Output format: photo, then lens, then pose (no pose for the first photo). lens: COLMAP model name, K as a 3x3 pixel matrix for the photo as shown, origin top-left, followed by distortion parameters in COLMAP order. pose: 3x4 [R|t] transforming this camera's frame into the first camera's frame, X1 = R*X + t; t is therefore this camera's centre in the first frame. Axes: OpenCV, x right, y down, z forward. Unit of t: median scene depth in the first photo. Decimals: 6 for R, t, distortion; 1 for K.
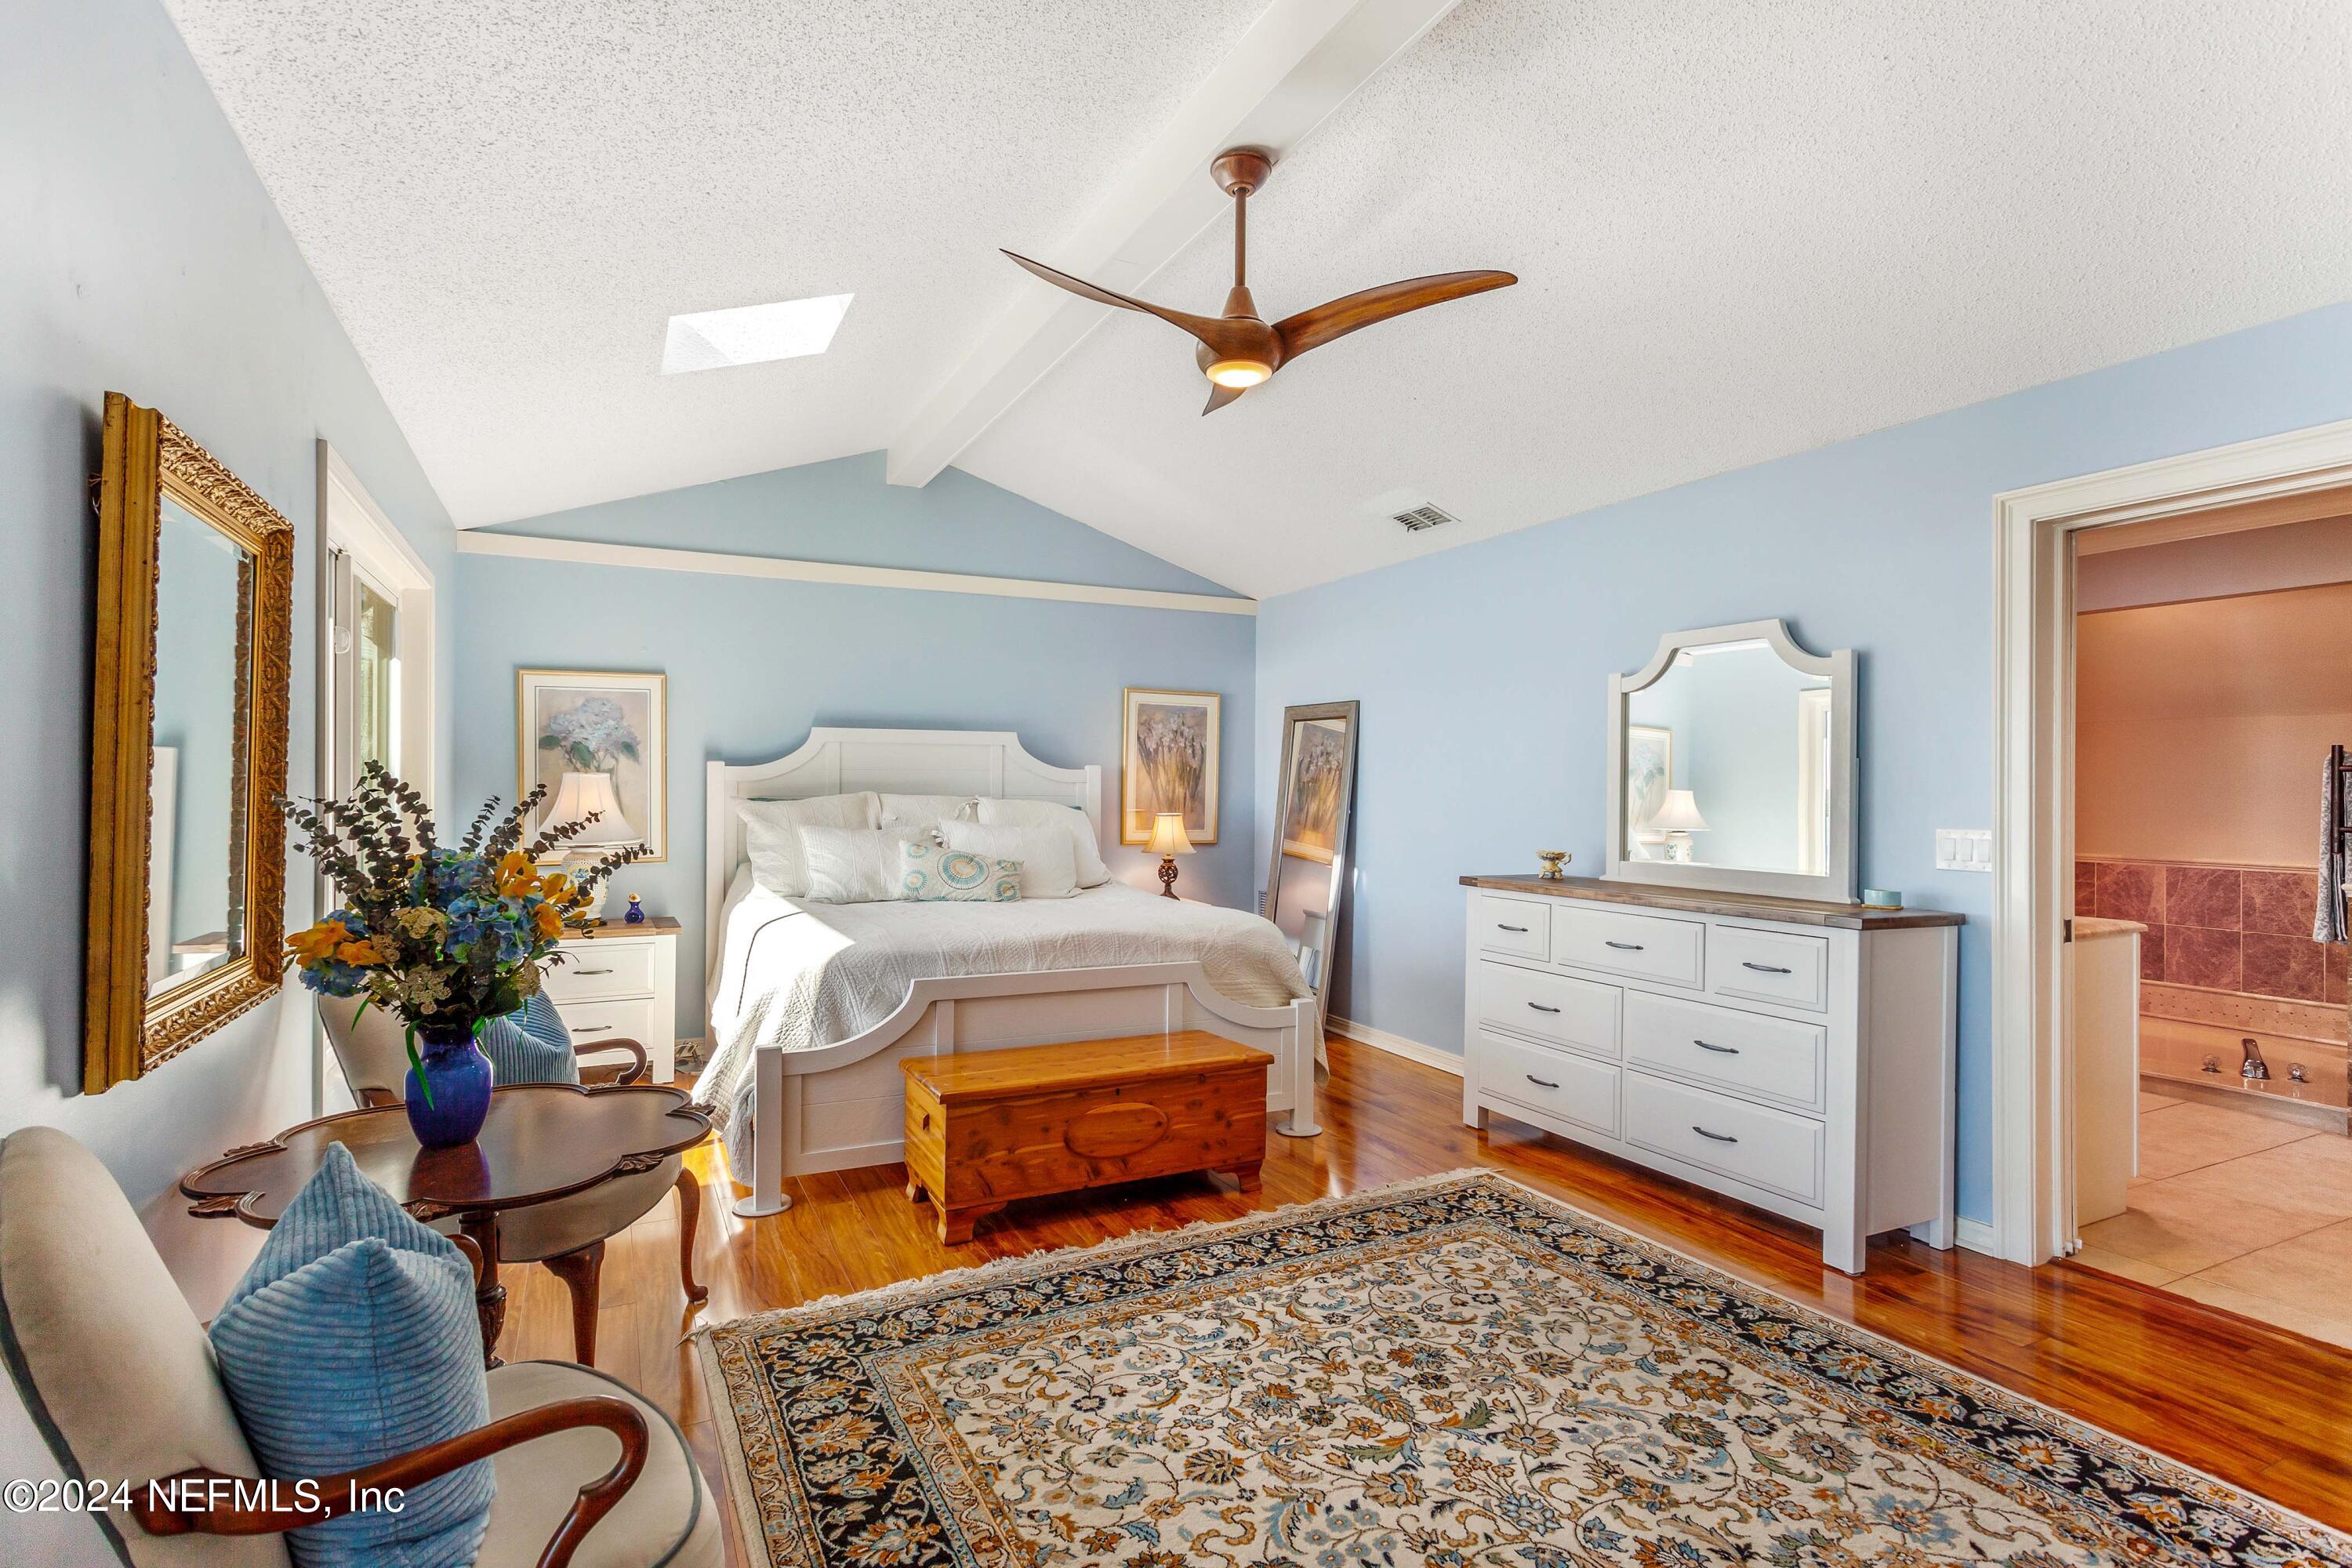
lens RADIAL K [[1131.6, 0, 1176.0], [0, 1131.6, 784.0], [0, 0, 1]] dist [0.001834, 0.000948]
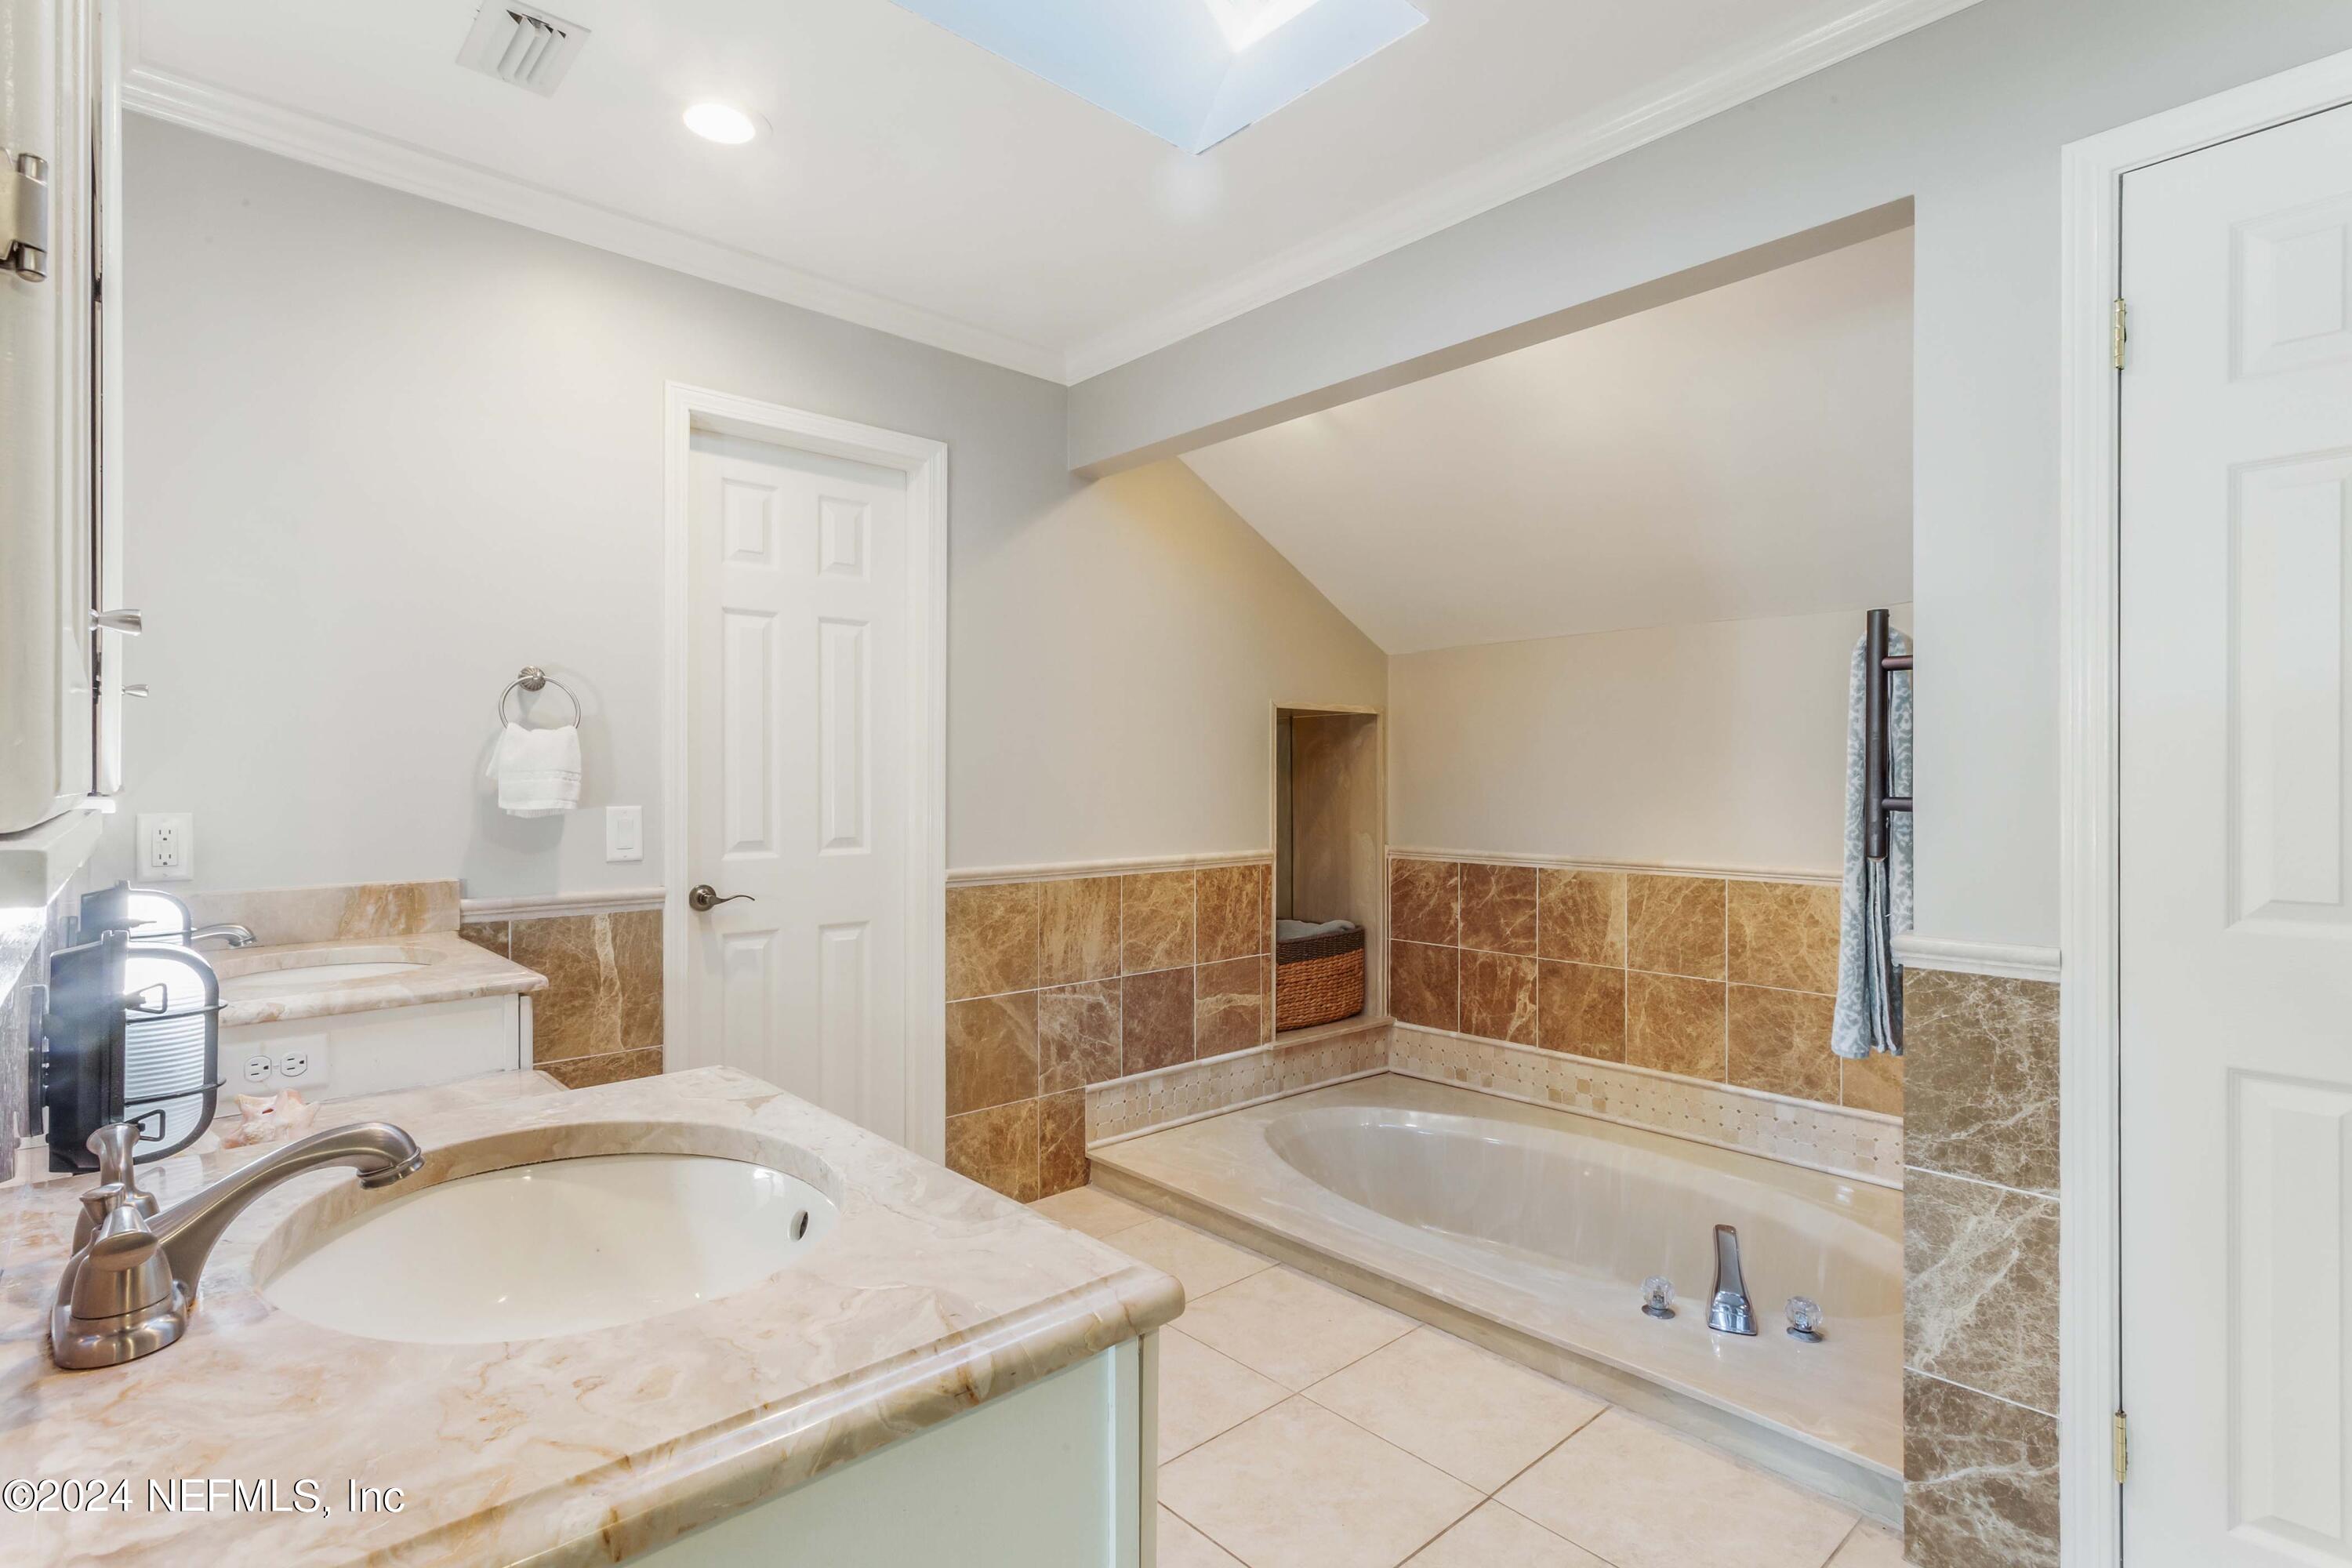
lens RADIAL K [[1131.6, 0, 1176.0], [0, 1131.6, 784.0], [0, 0, 1]] dist [0.001834, 0.000948]
pose [[0.962531, -0.003462, 0.271151, 1.063317], [0.002815, 0.999992, 0.002777, 0.050349], [-0.271158, -0.001910, 0.962533, 1.076991]]
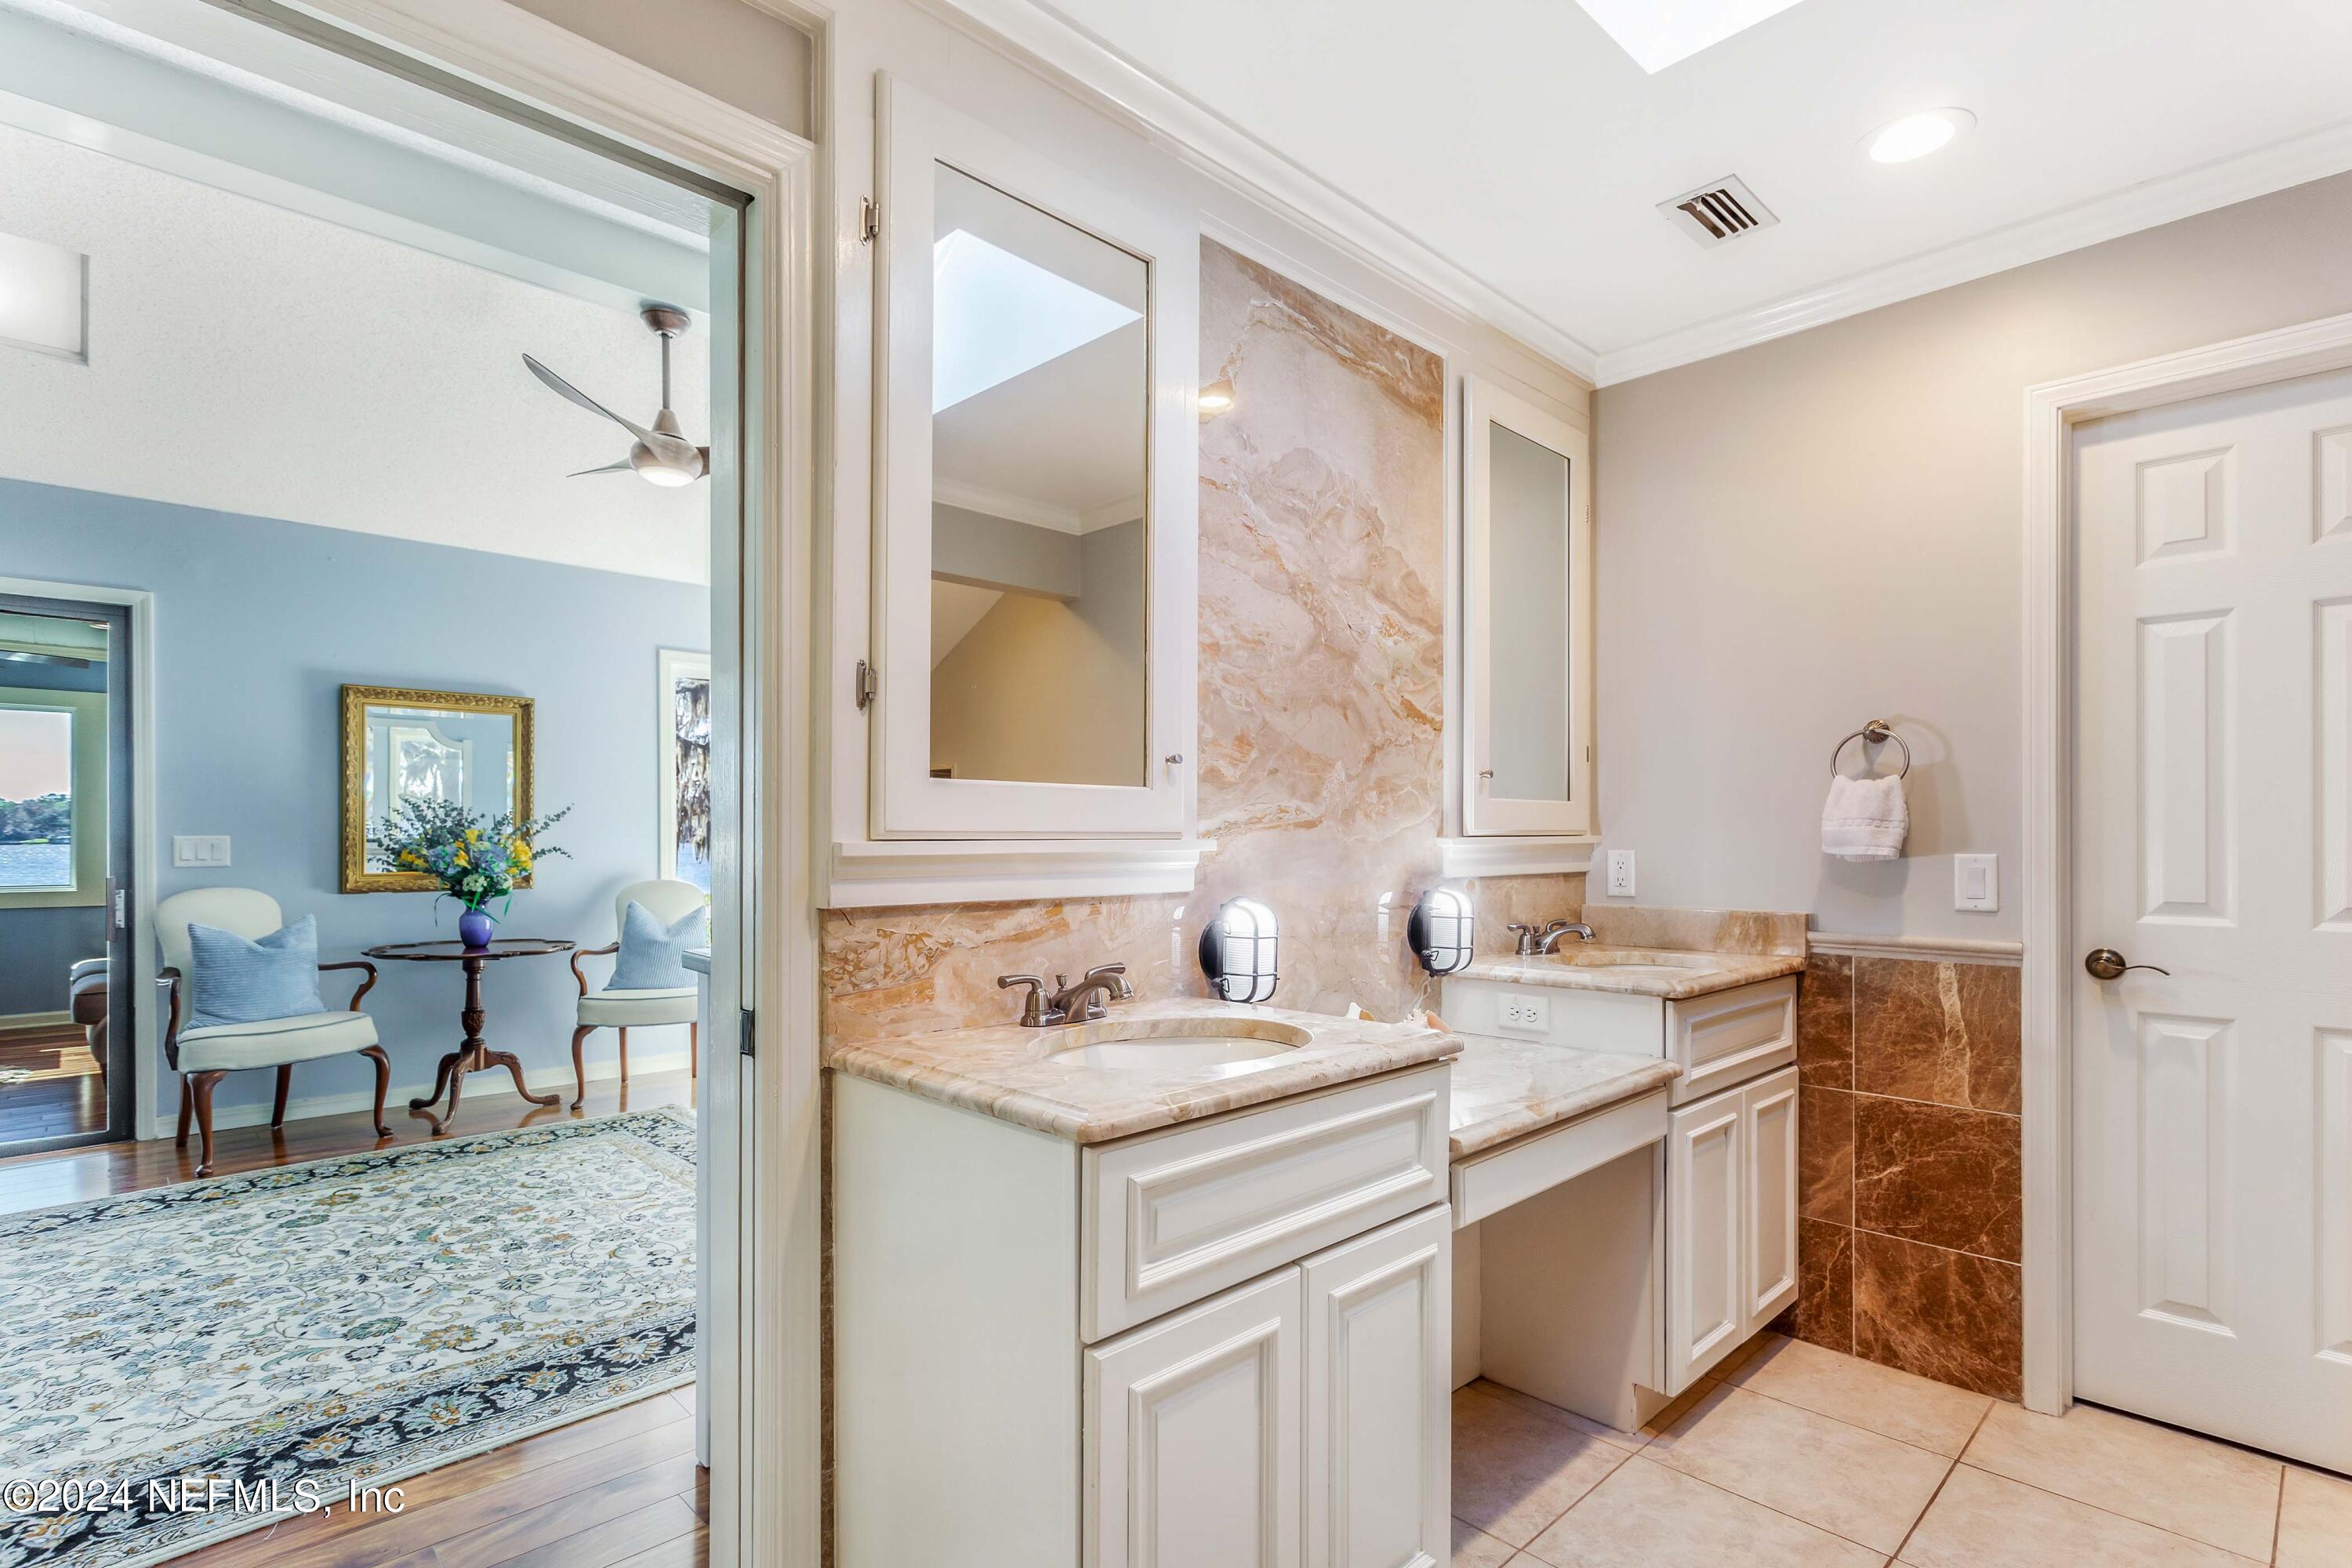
lens RADIAL K [[1135.8, 0, 1167.4], [0, 1135.8, 827.5], [0, 0, 1]] dist [-0.001515, 0.000750]
pose [[0.296262, -0.006615, -0.955084, 1.559777], [0.001752, 0.999978, -0.006383, 0.053811], [0.955105, 0.000218, 0.296268, 1.227931]]
